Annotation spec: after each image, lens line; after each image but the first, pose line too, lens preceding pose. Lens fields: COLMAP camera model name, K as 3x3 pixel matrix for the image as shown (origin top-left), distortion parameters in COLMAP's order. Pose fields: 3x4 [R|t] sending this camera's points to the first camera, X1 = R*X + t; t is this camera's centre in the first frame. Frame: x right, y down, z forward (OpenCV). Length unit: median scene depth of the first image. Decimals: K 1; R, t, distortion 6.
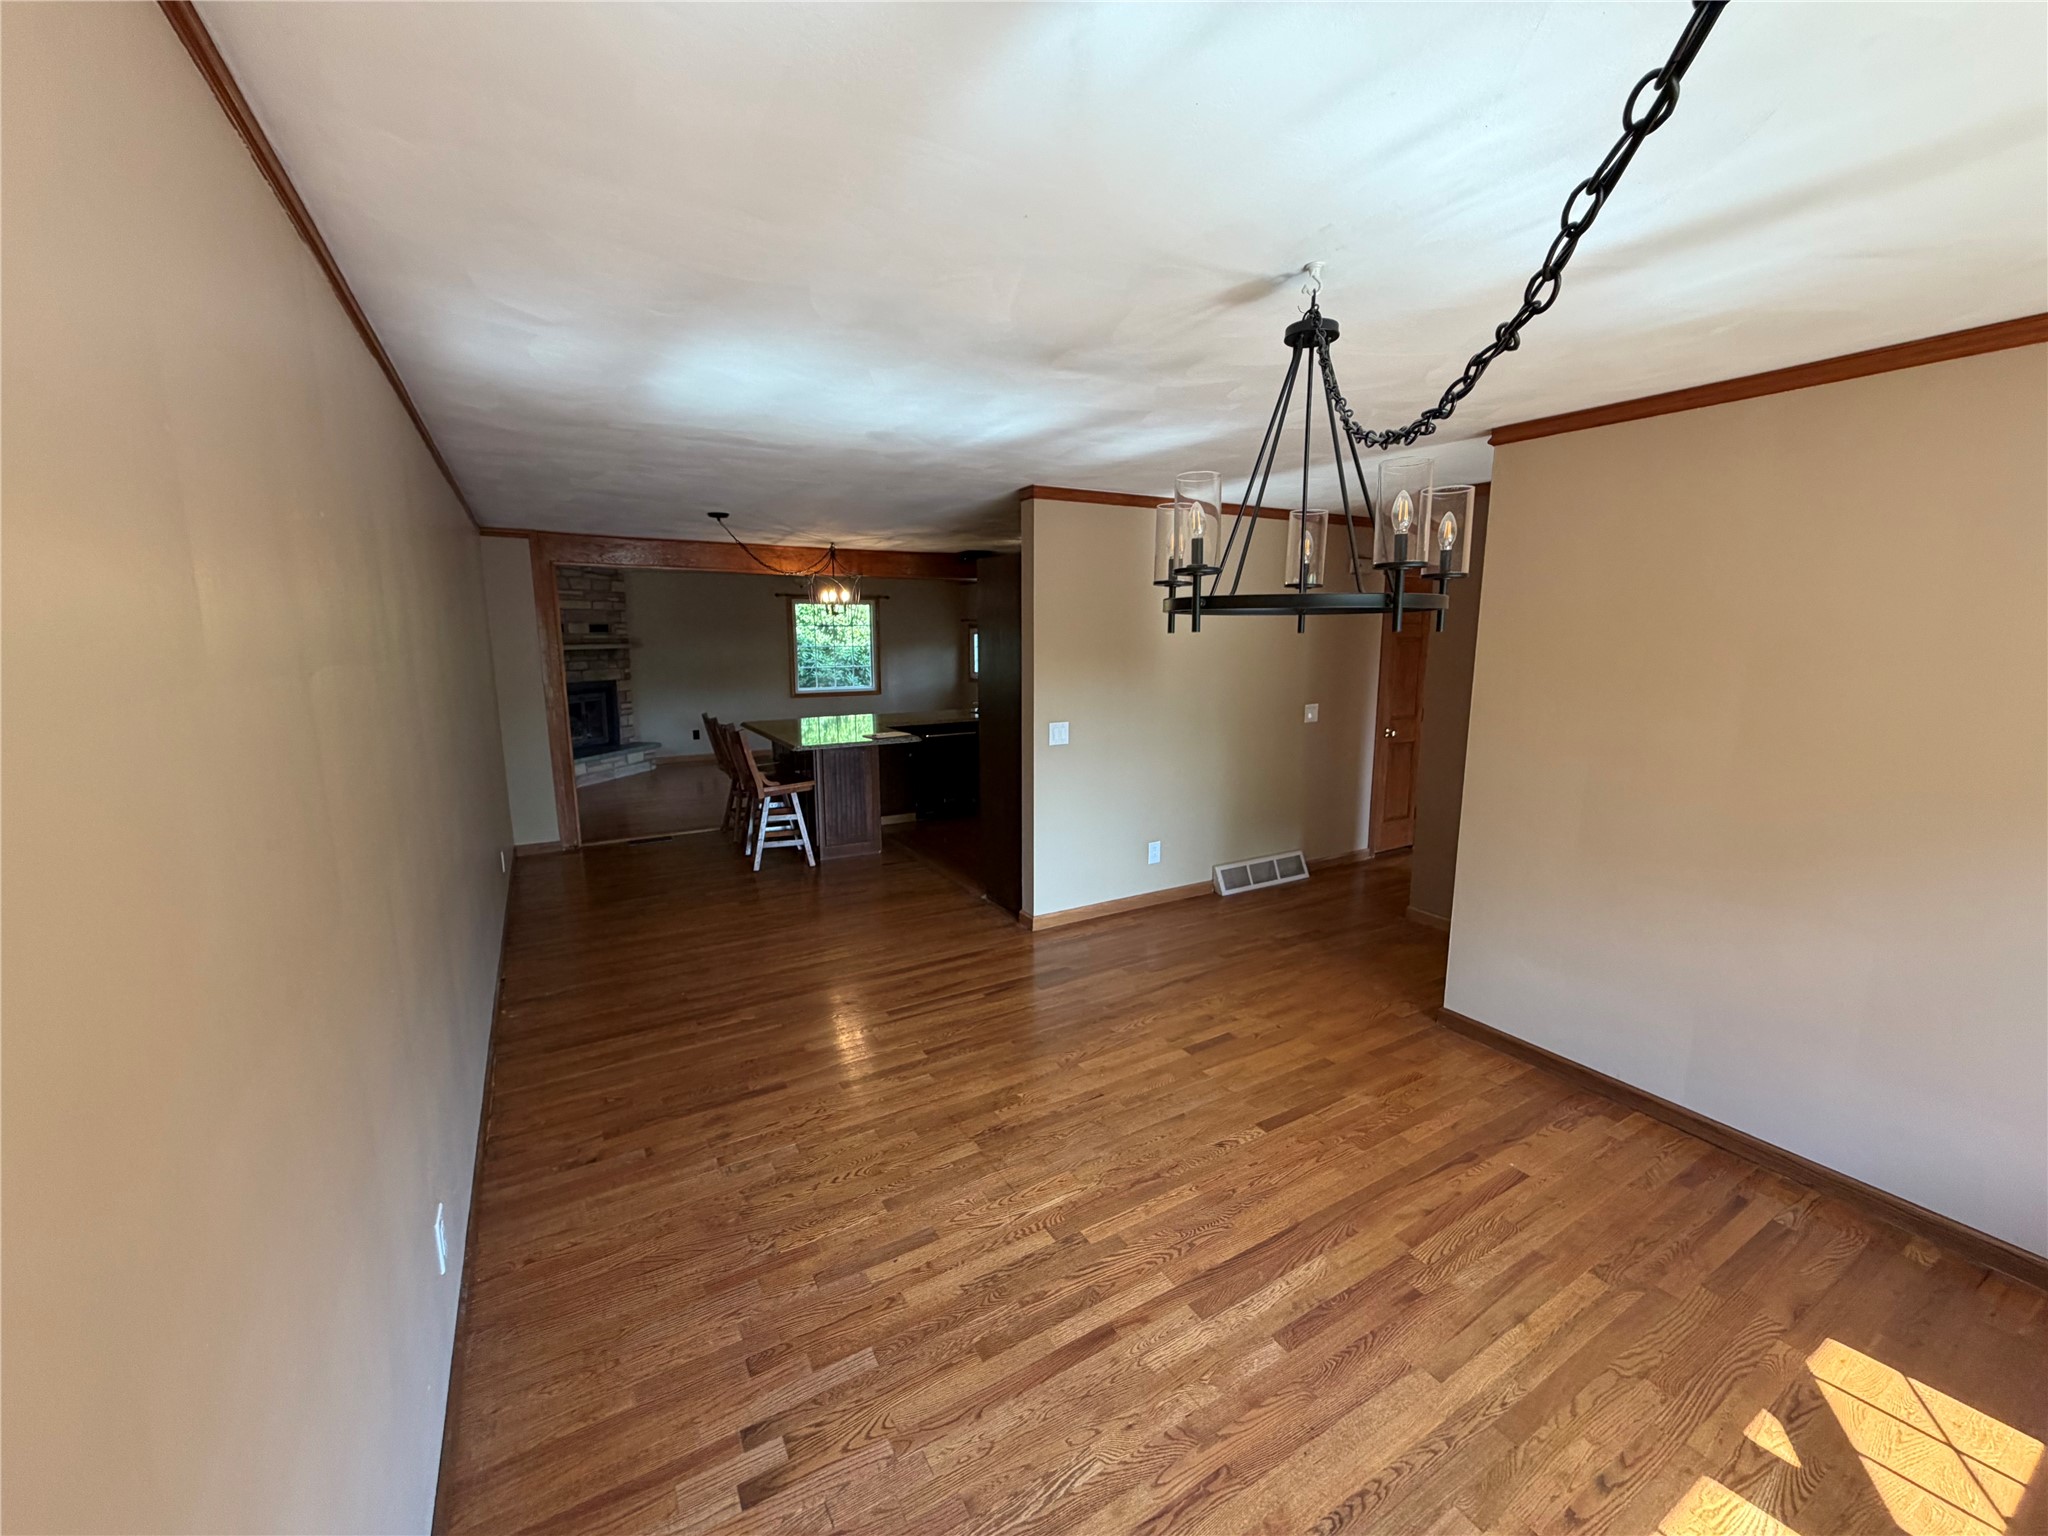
lens RADIAL K [[815.2, 0, 1022.4], [0, 815.2, 768.0], [0, 0, 1]] dist [-0.001283, 0.000452]
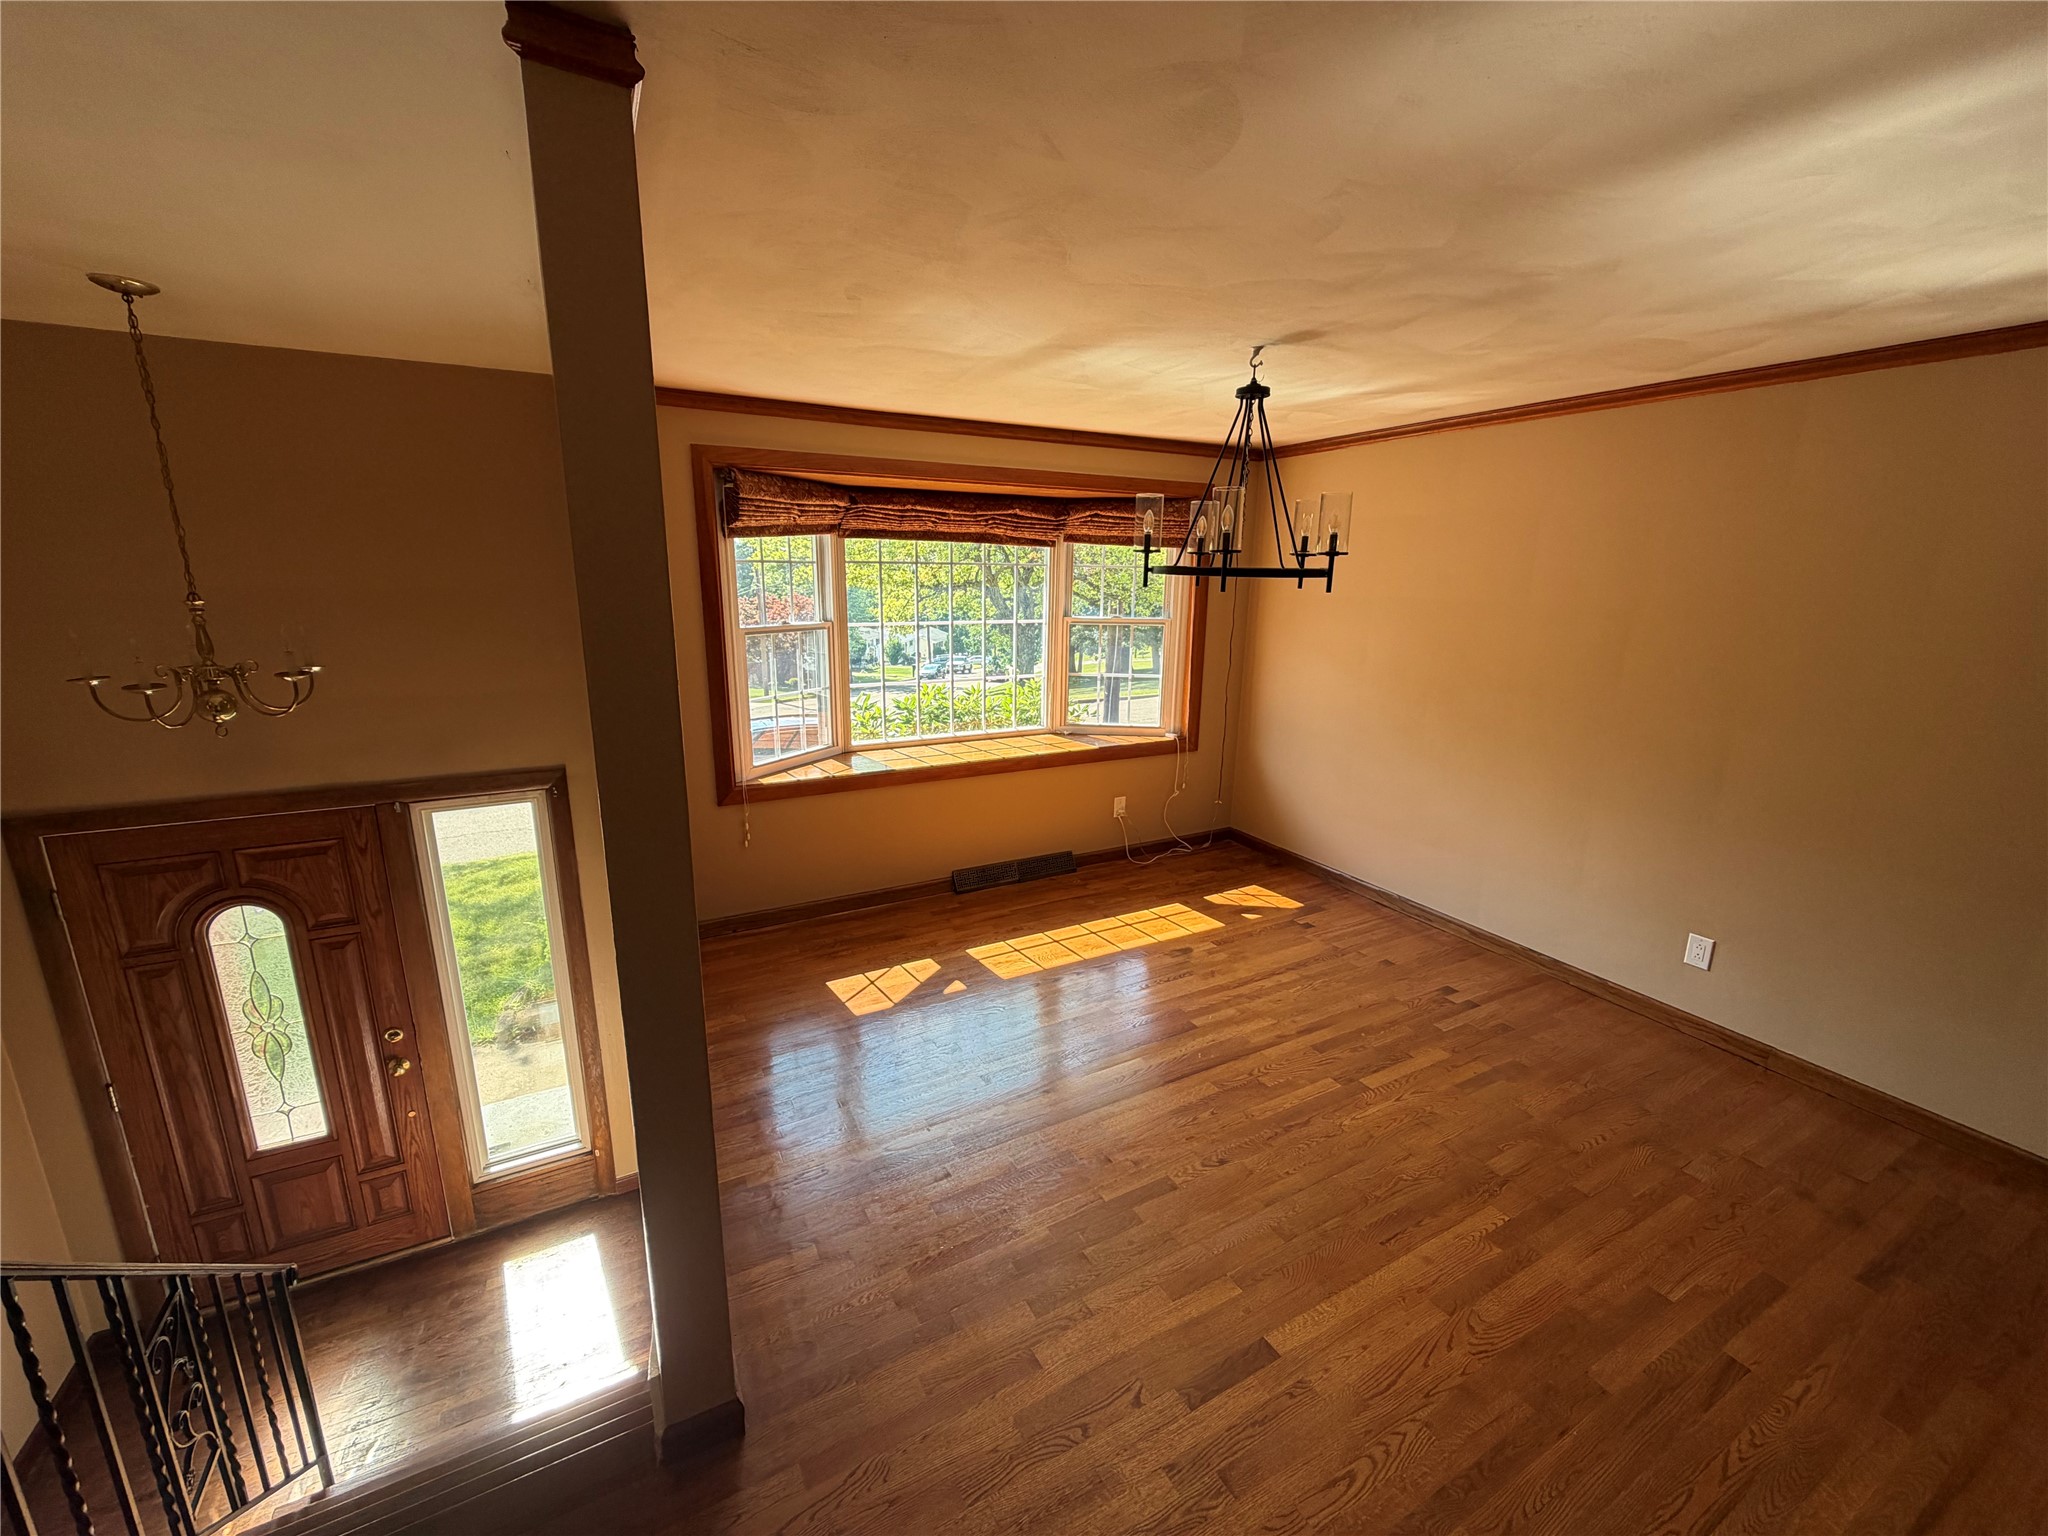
lens RADIAL K [[815.2, 0, 1016.7], [0, 815.2, 765.1], [0, 0, 1]] dist [-0.001283, 0.000452]
pose [[-0.999022, -0.022004, 0.038359, 0.409223], [-0.005018, 0.918219, 0.396042, -0.279354], [-0.043937, 0.395462, -0.917431, 1.525008]]
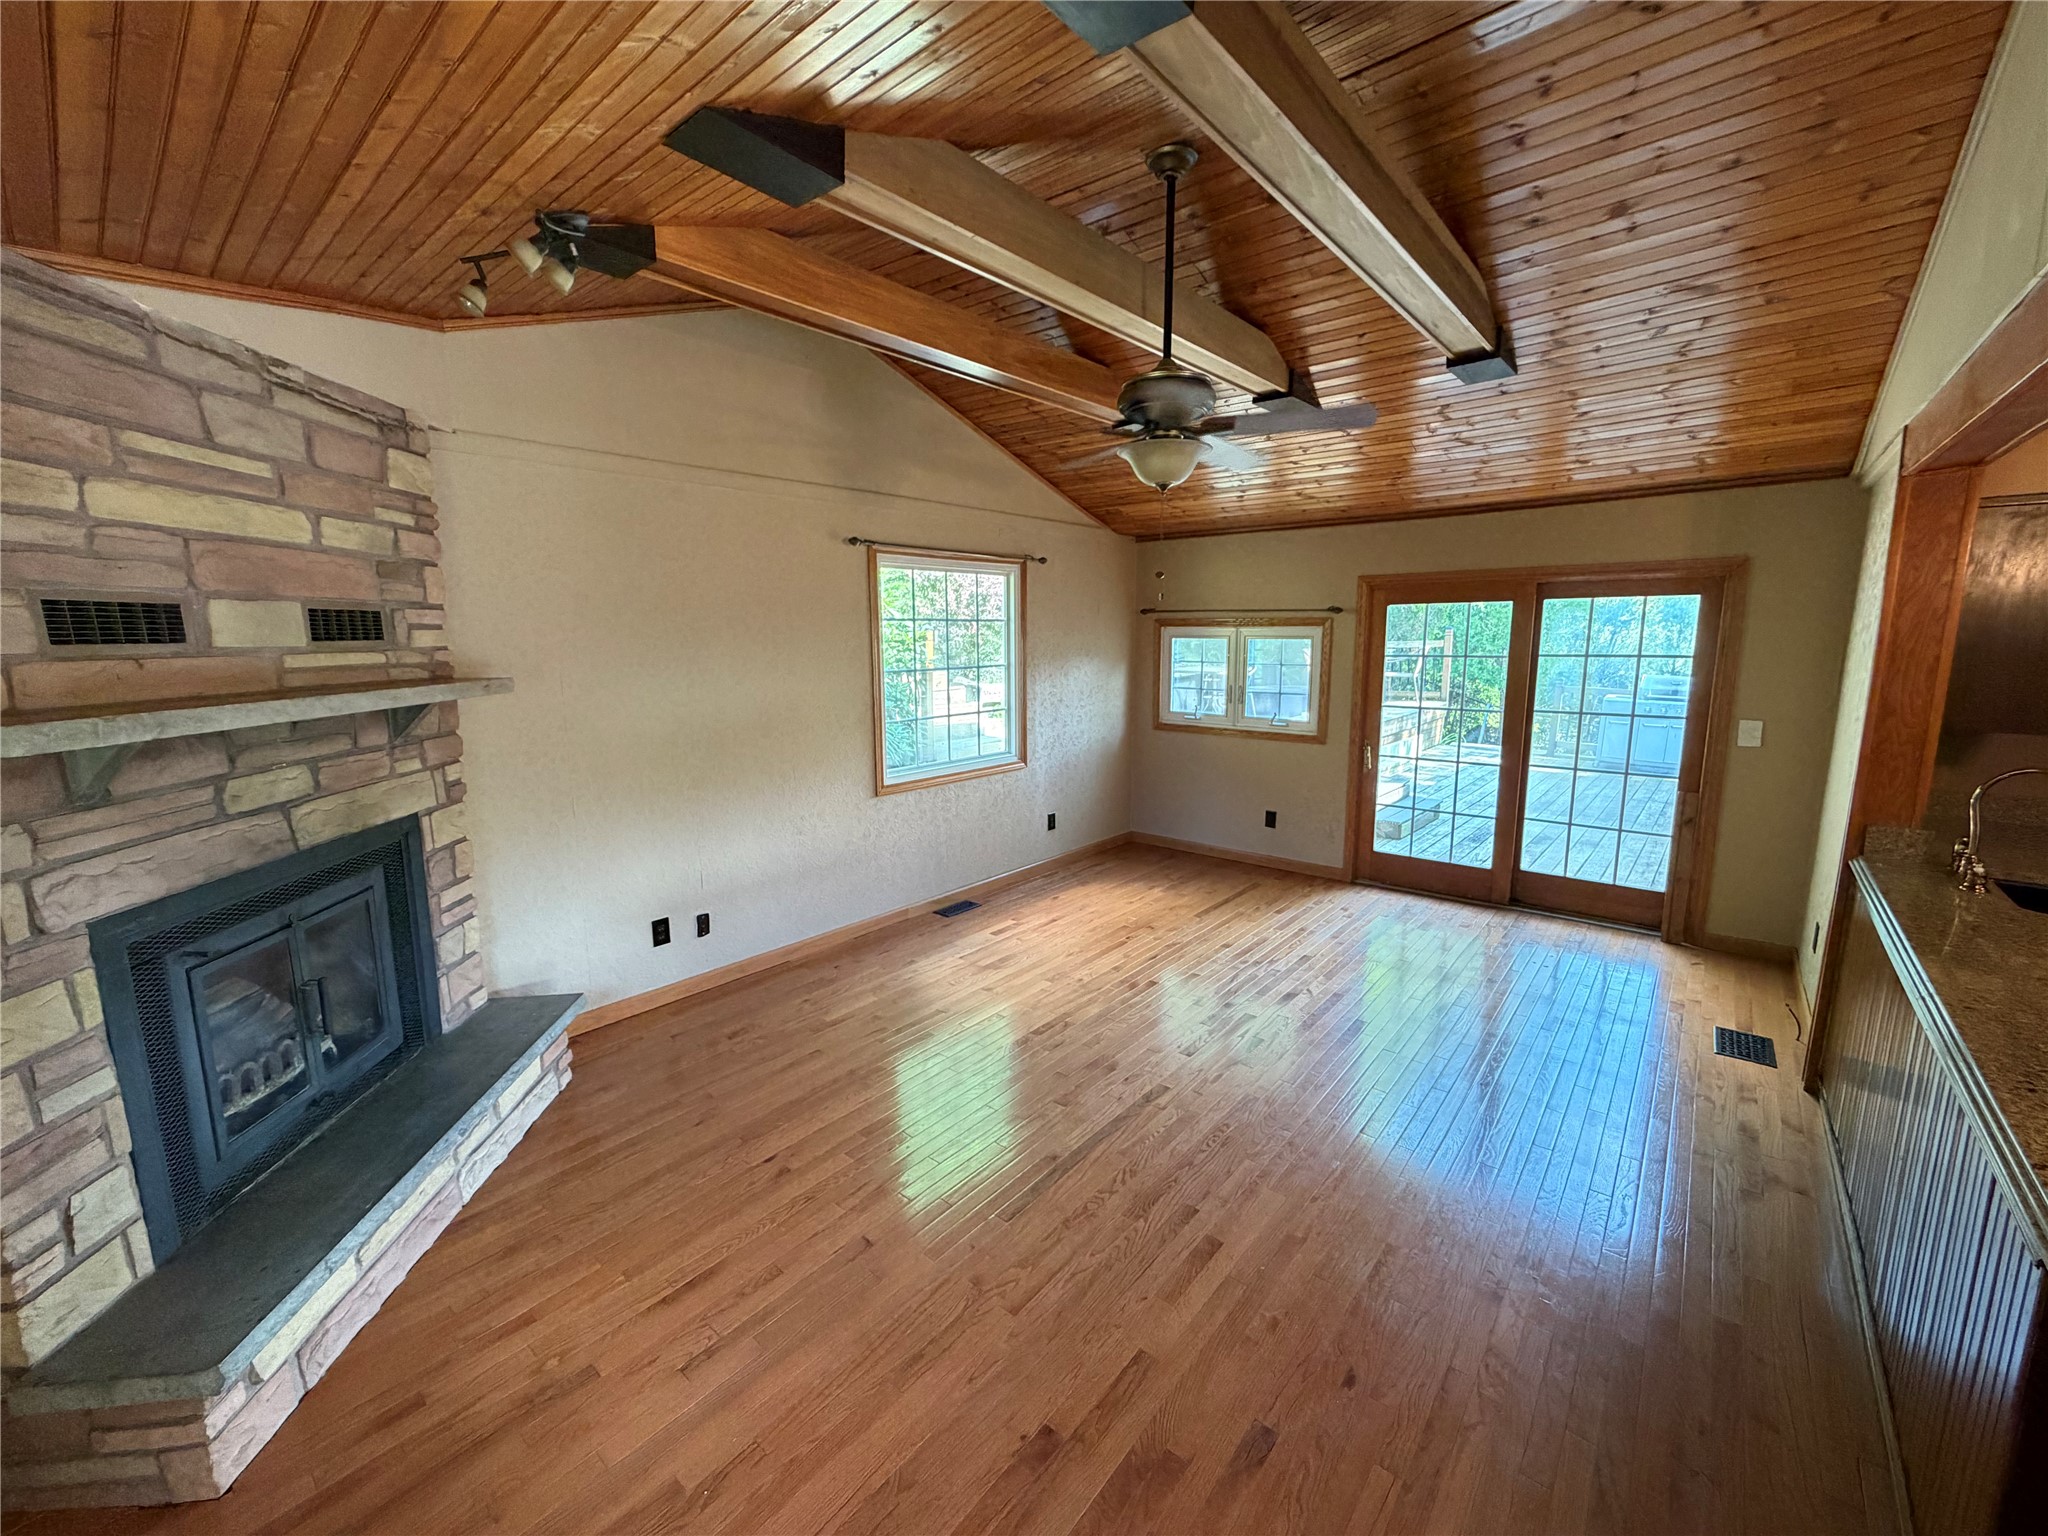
lens RADIAL K [[815.2, 0, 1025.0], [0, 815.2, 764.8], [0, 0, 1]] dist [-0.001283, 0.000452]
pose [[0.943880, -0.057132, 0.325309, -1.301449], [0.059176, 0.998241, 0.003615, -0.374125], [-0.324943, 0.015839, 0.945601, 2.224004]]
